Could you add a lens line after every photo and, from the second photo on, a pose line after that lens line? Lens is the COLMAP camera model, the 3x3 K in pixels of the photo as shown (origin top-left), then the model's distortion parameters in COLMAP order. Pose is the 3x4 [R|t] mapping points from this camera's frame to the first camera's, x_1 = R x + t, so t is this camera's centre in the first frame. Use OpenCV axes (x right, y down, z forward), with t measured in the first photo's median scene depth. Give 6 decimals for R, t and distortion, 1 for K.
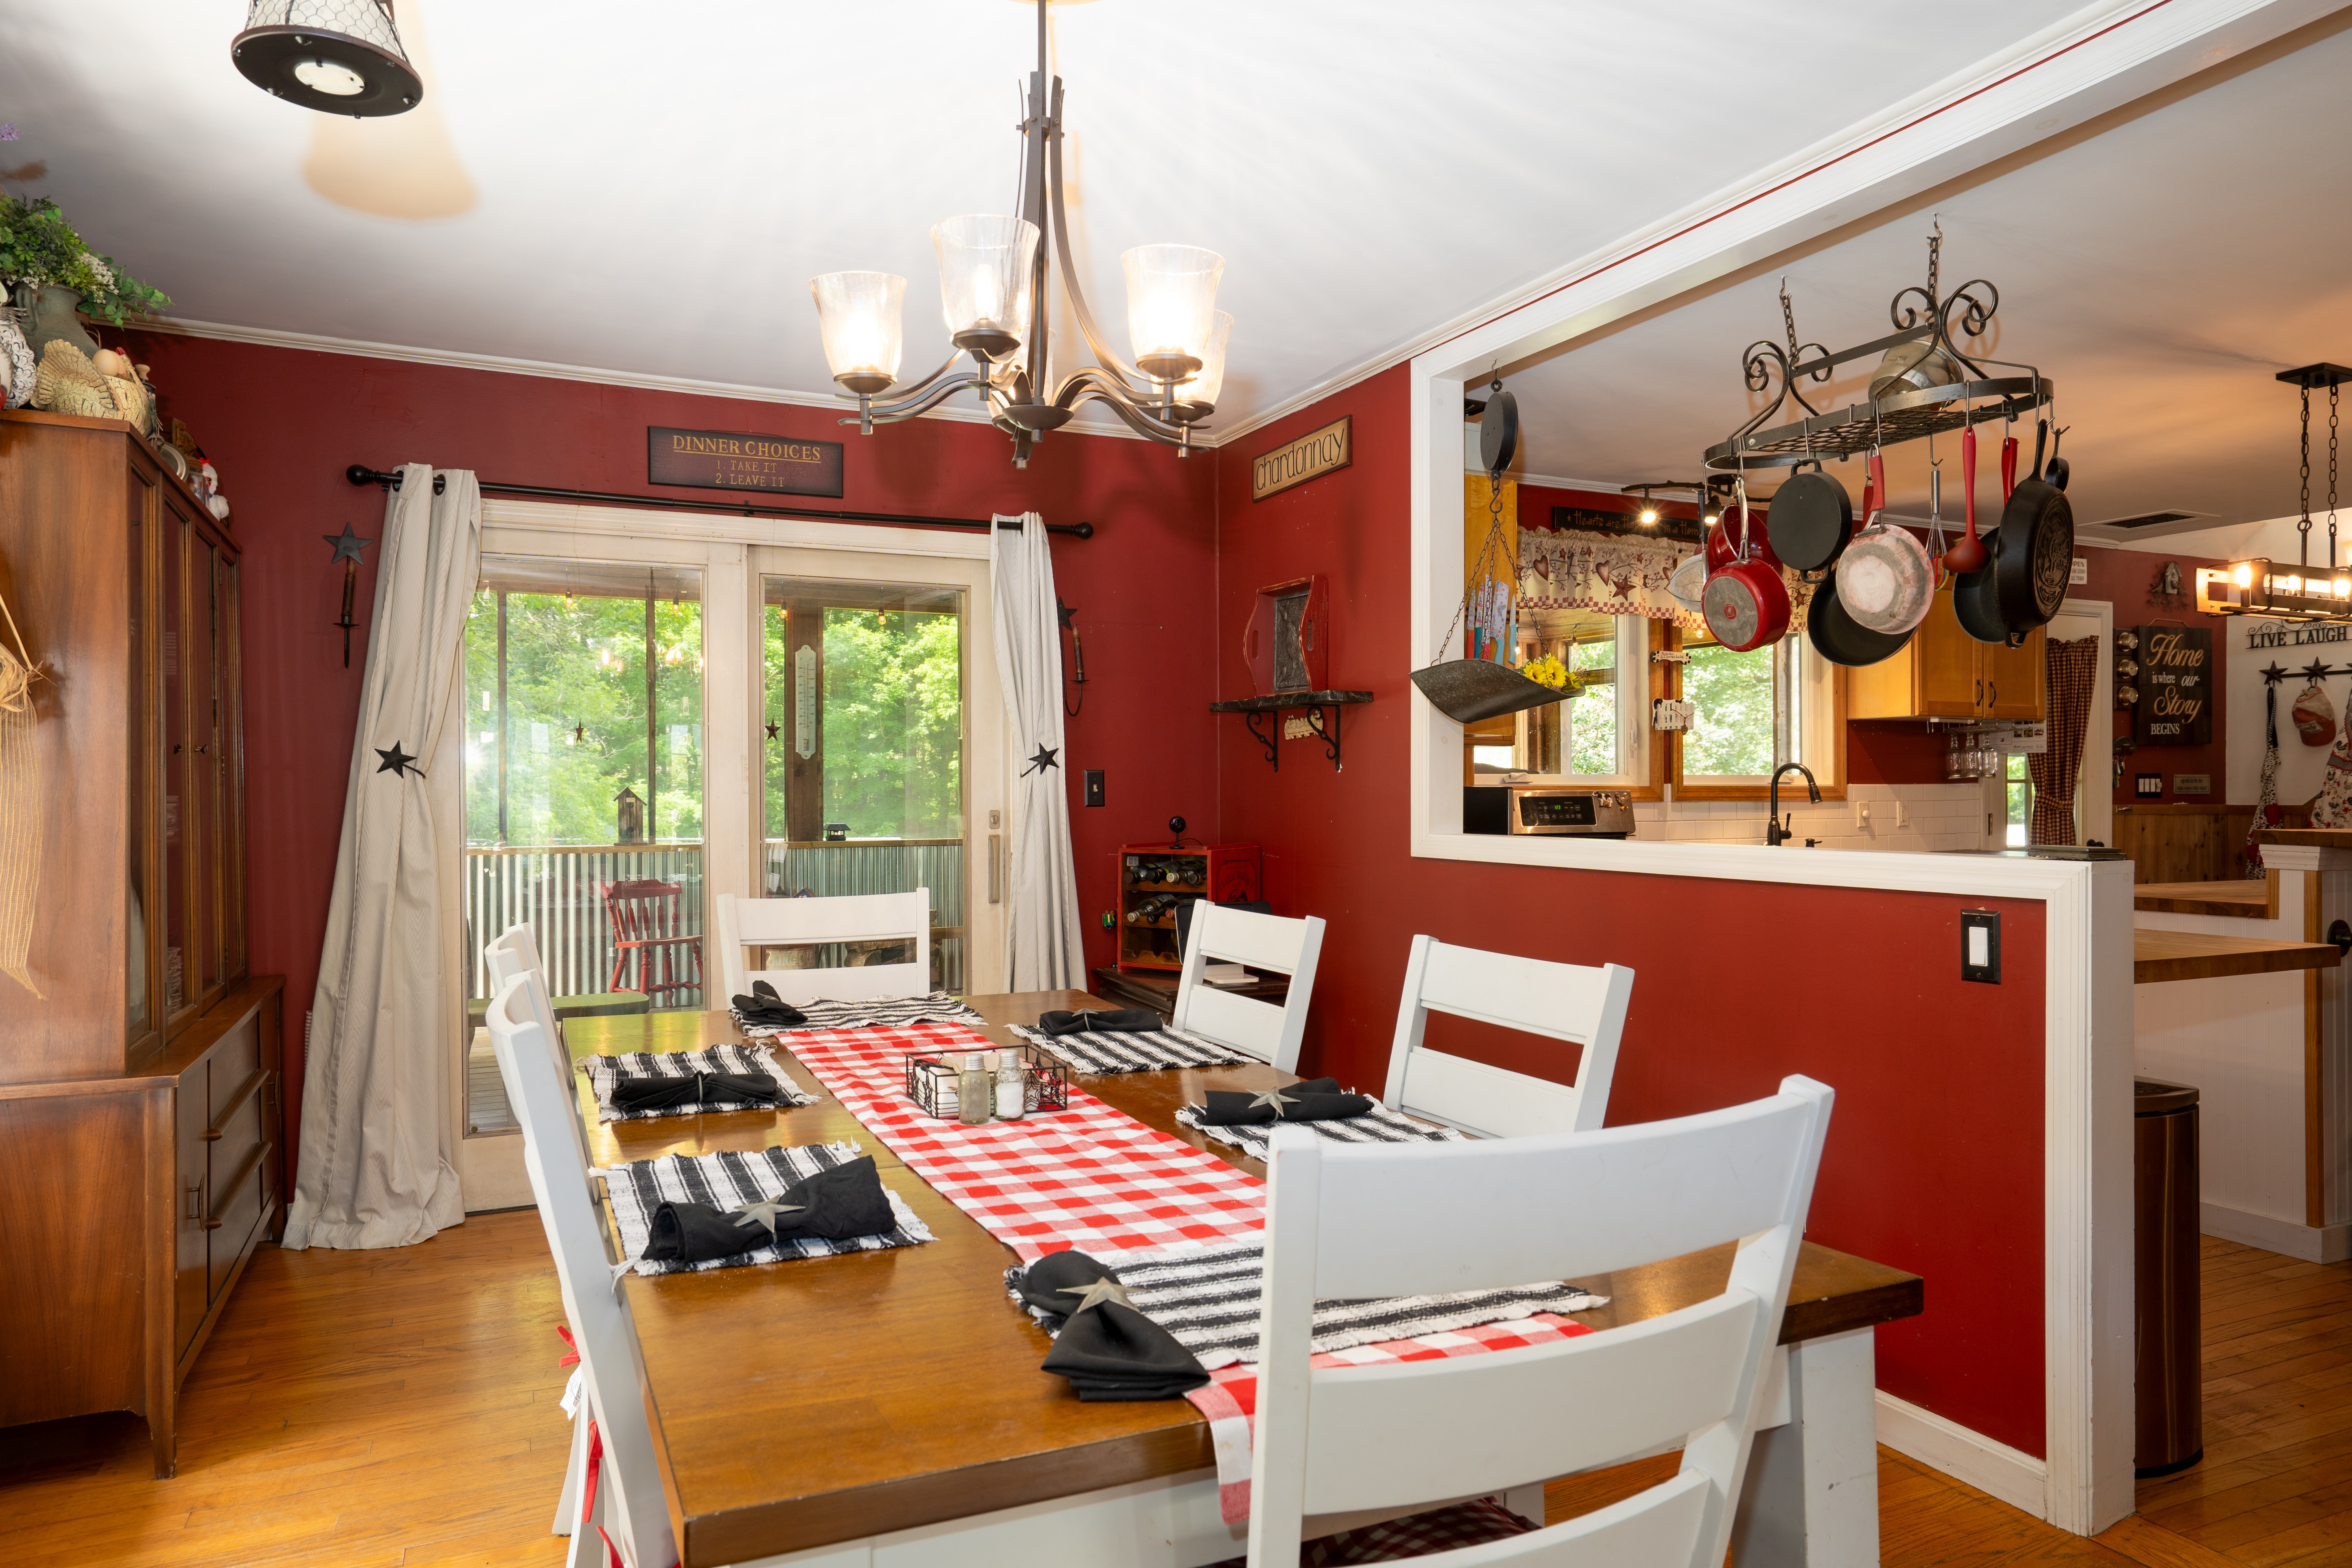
lens RADIAL K [[1455.6, 0, 1179.6], [0, 1455.6, 791.4], [0, 0, 1]] dist [-0.008035, 0.032743]
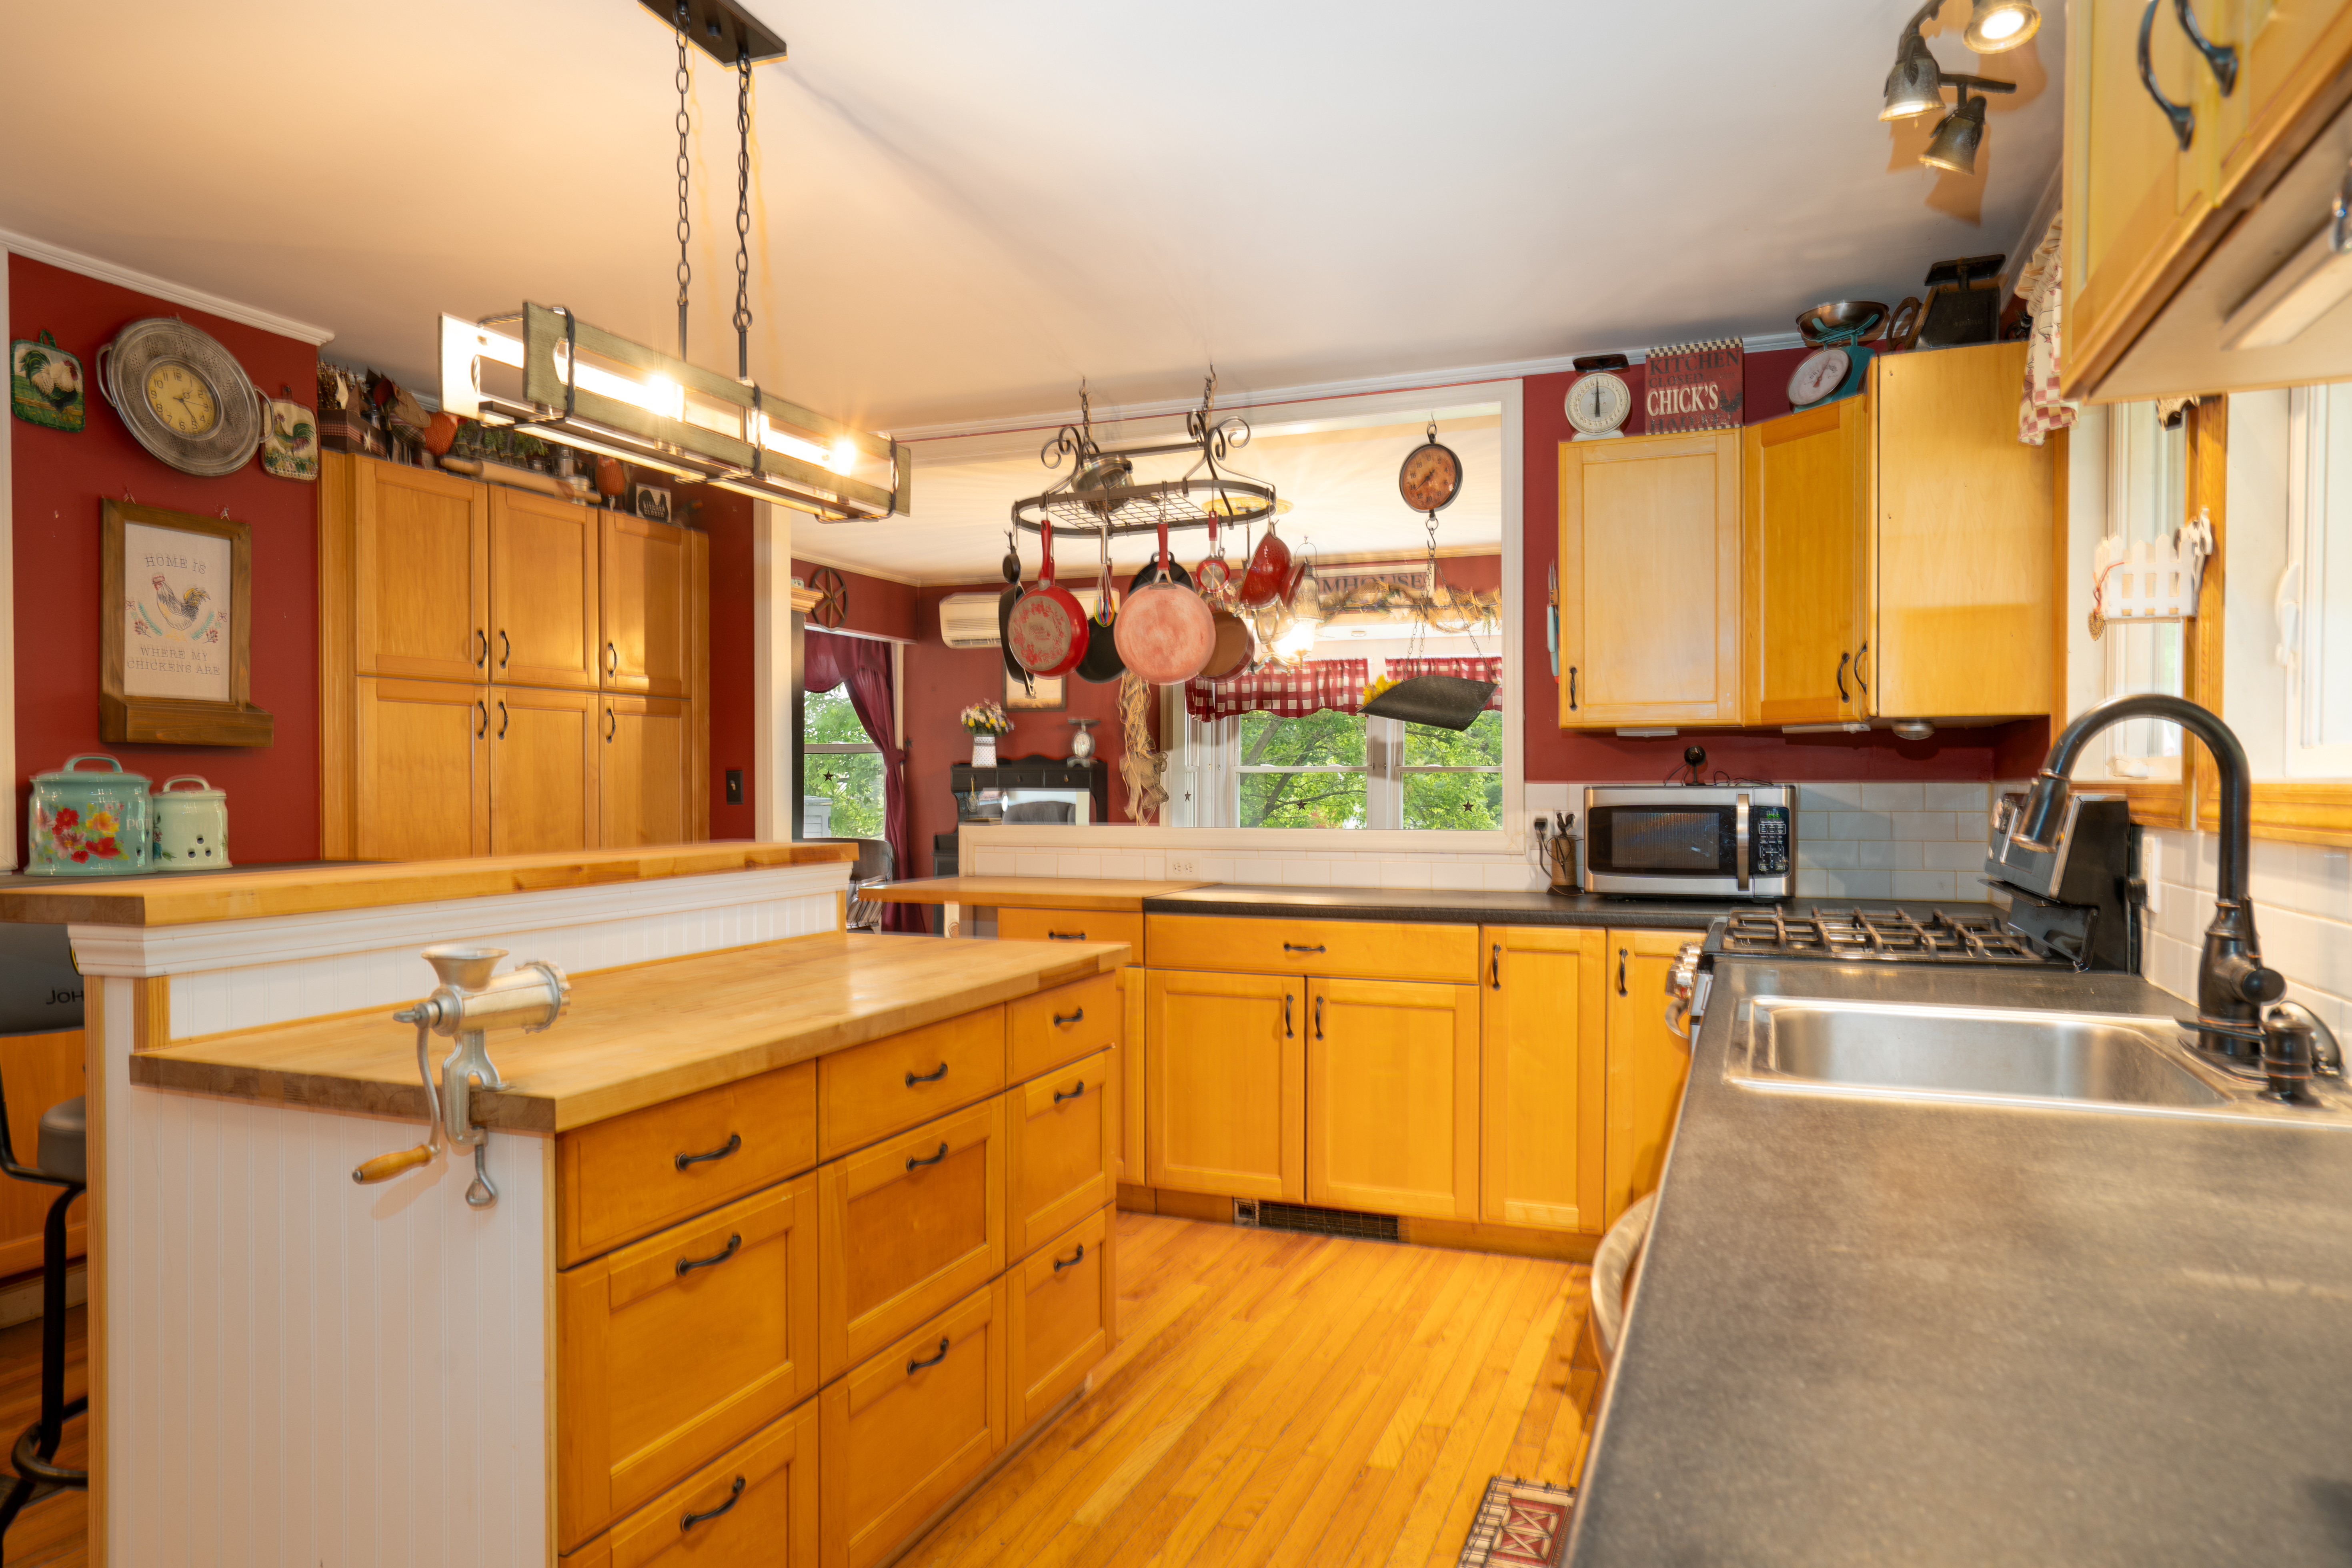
lens RADIAL K [[1477.0, 0, 1161.2], [0, 1477.0, 790.6], [0, 0, 1]] dist [-0.031958, 0.045073]
pose [[-0.740187, 0.004745, -0.672384, 0.610670], [0.003319, 0.999989, 0.003403, -0.003107], [0.672393, 0.000287, -0.740194, 0.904822]]
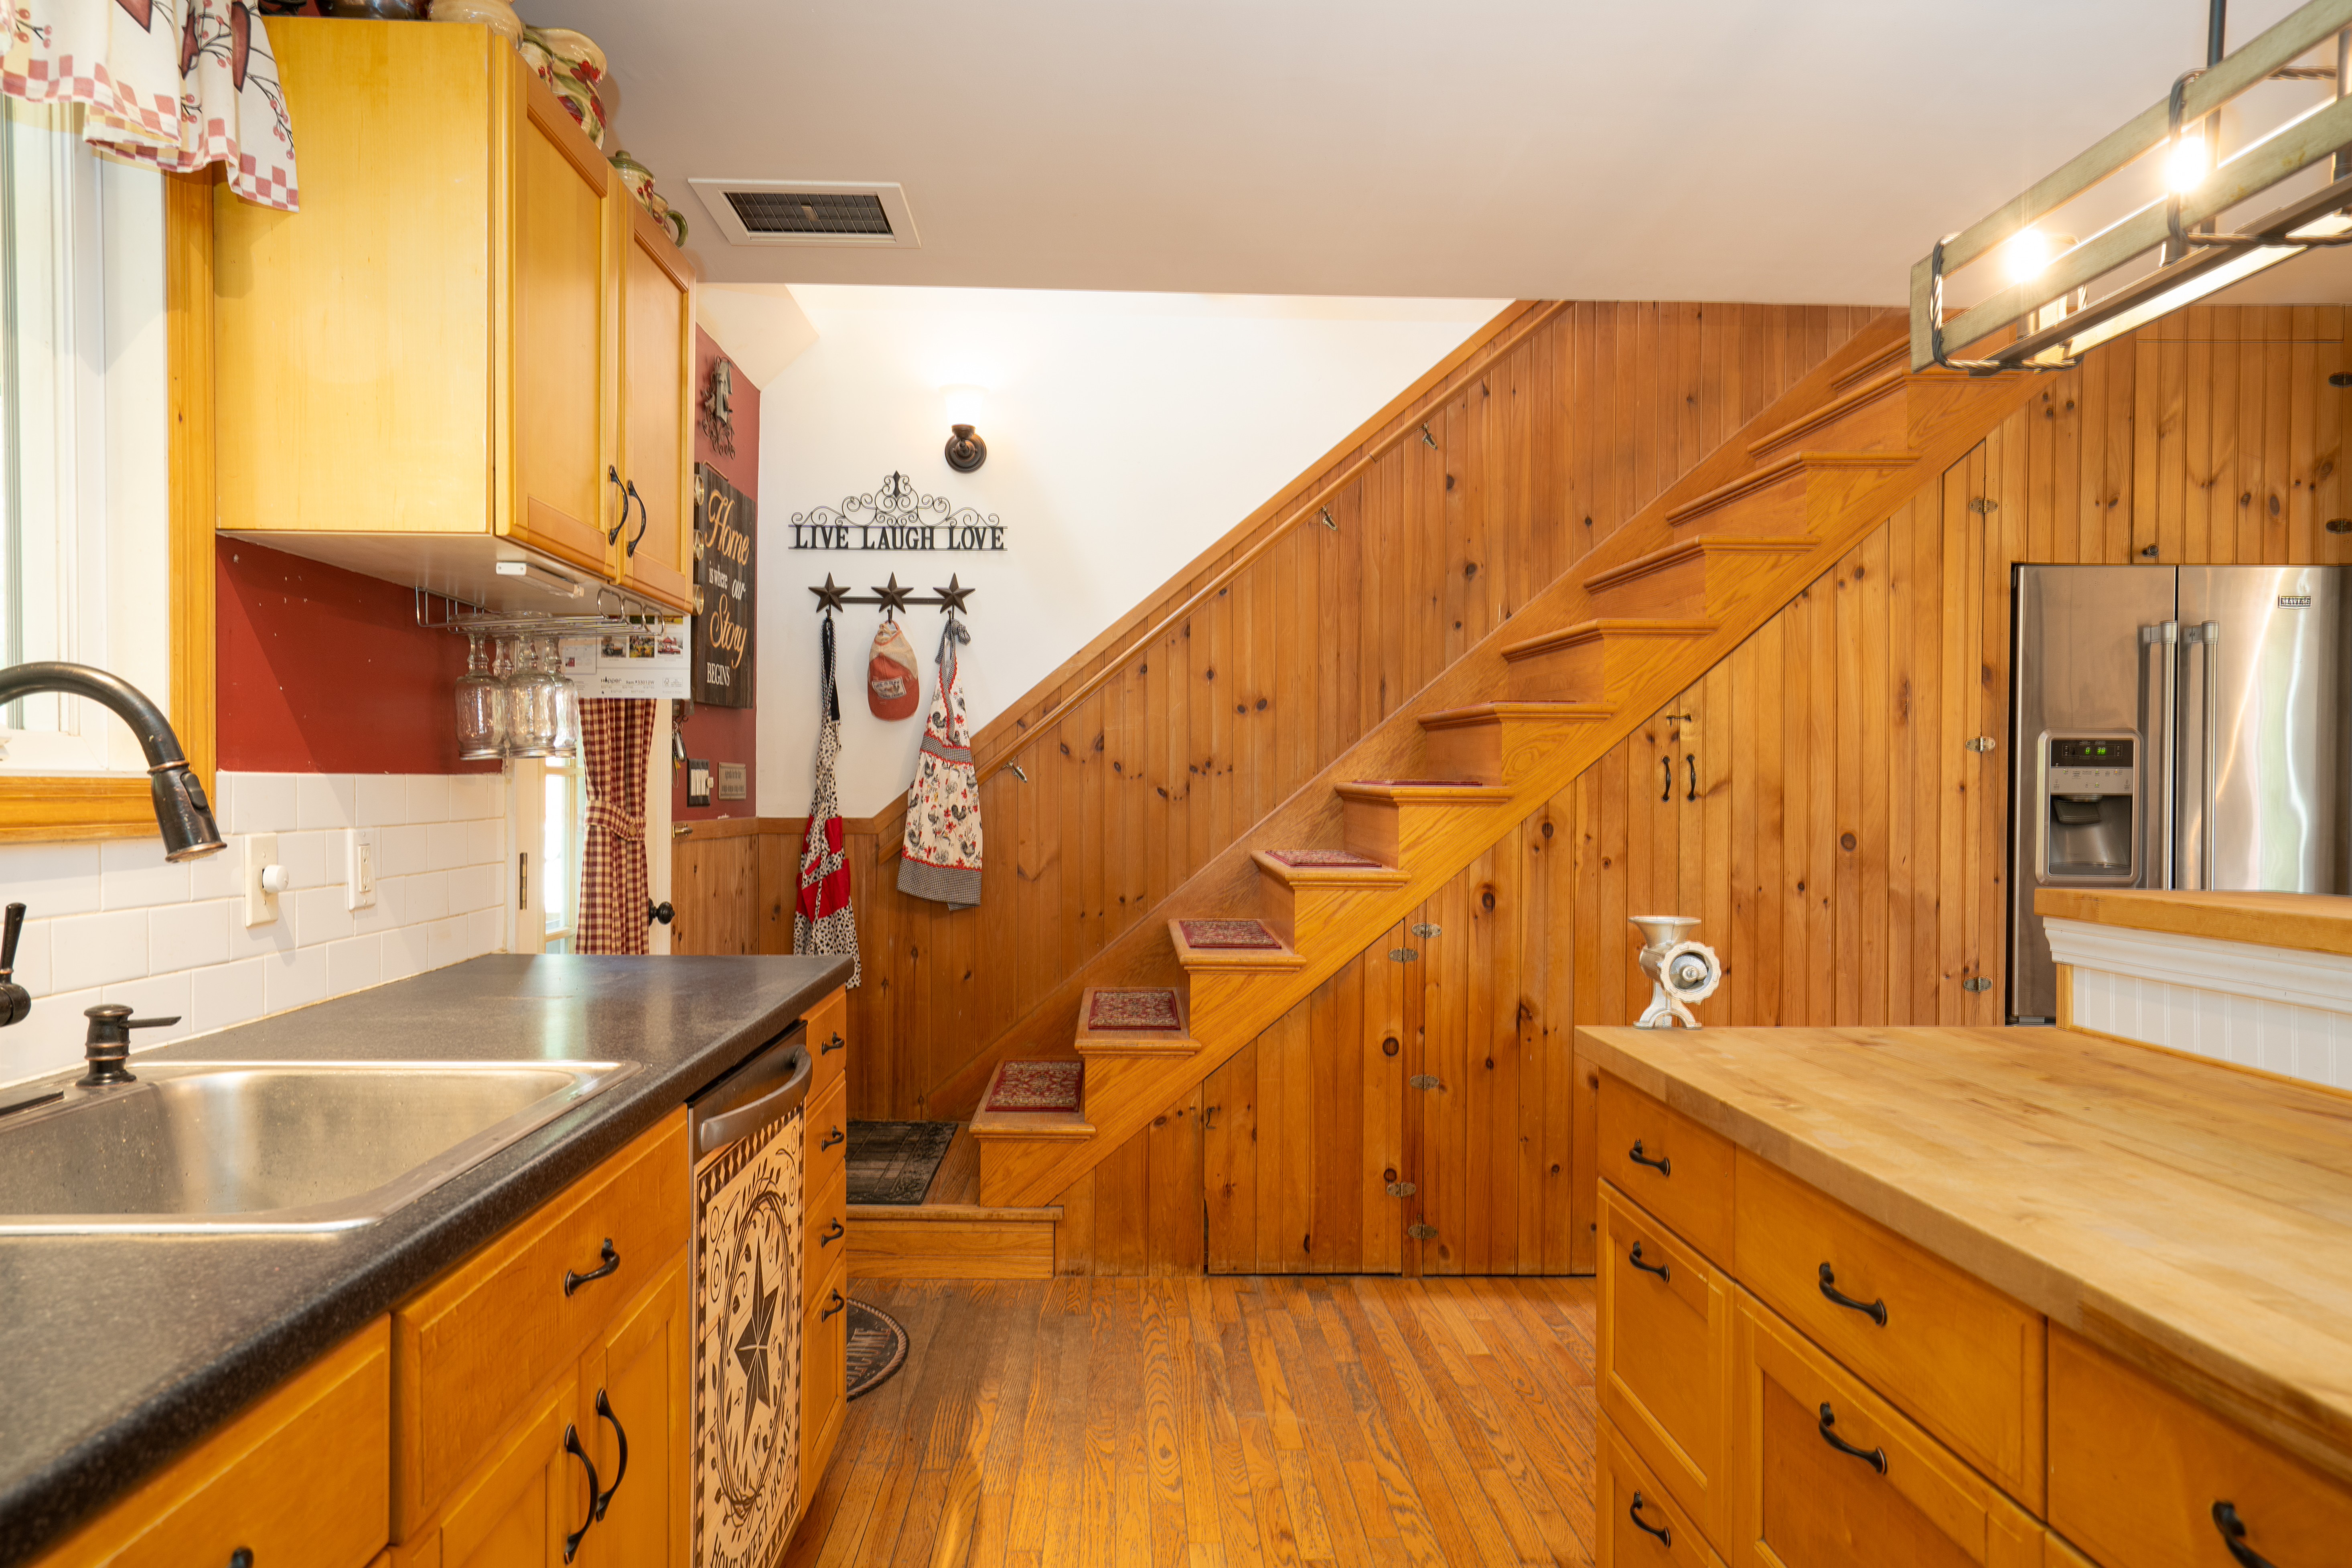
lens RADIAL K [[1549.8, 0, 1165.8], [0, 1549.8, 794.3], [0, 0, 1]] dist [-0.045432, 0.071883]
pose [[0.400815, 0.001880, 0.916157, 0.239335], [-0.008019, 0.999967, 0.001456, -0.002243], [-0.916124, -0.007931, 0.400816, 0.647150]]
